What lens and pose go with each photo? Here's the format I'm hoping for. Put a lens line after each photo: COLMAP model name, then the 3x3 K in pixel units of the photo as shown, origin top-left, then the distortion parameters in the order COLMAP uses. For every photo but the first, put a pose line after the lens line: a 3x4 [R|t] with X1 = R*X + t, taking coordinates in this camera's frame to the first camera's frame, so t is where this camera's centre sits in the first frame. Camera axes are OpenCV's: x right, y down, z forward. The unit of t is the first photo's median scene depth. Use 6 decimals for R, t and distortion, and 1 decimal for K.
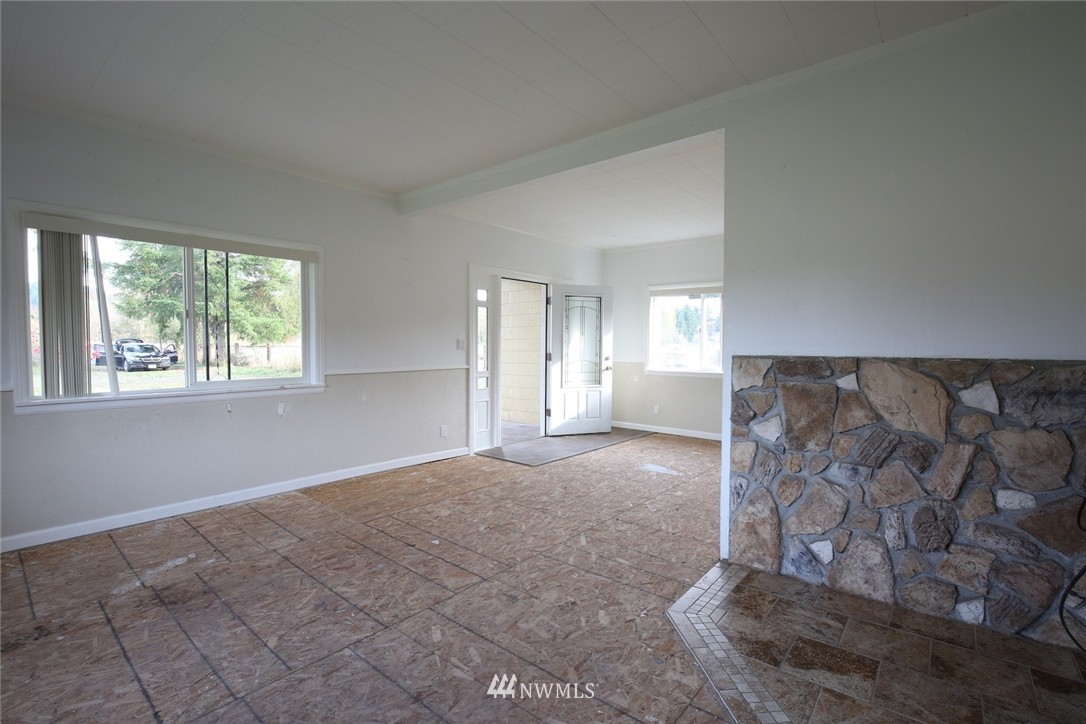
lens RADIAL K [[496.8, 0, 541.6], [0, 496.8, 361.0], [0, 0, 1]] dist [-0.031327, 0.001872]
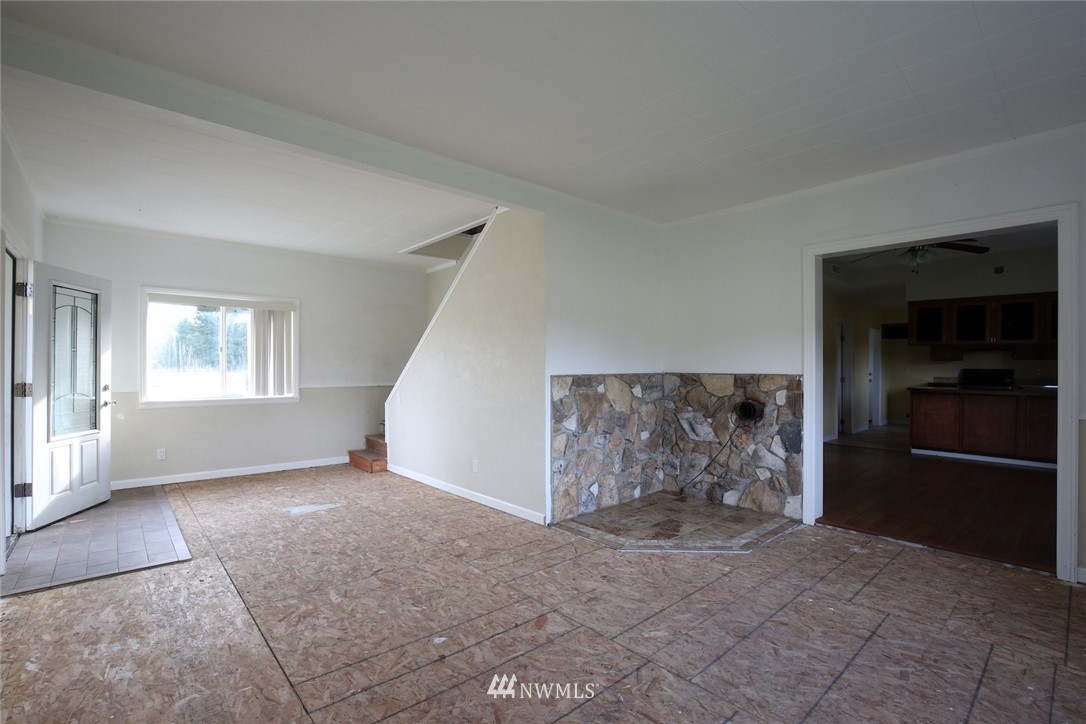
lens RADIAL K [[496.8, 0, 541.6], [0, 496.8, 365.7], [0, 0, 1]] dist [-0.031327, 0.001872]
pose [[0.152697, -0.004426, 0.988263, -1.117213], [0.032573, 0.999469, -0.000556, -0.042385], [-0.987736, 0.032275, 0.152760, 0.892292]]
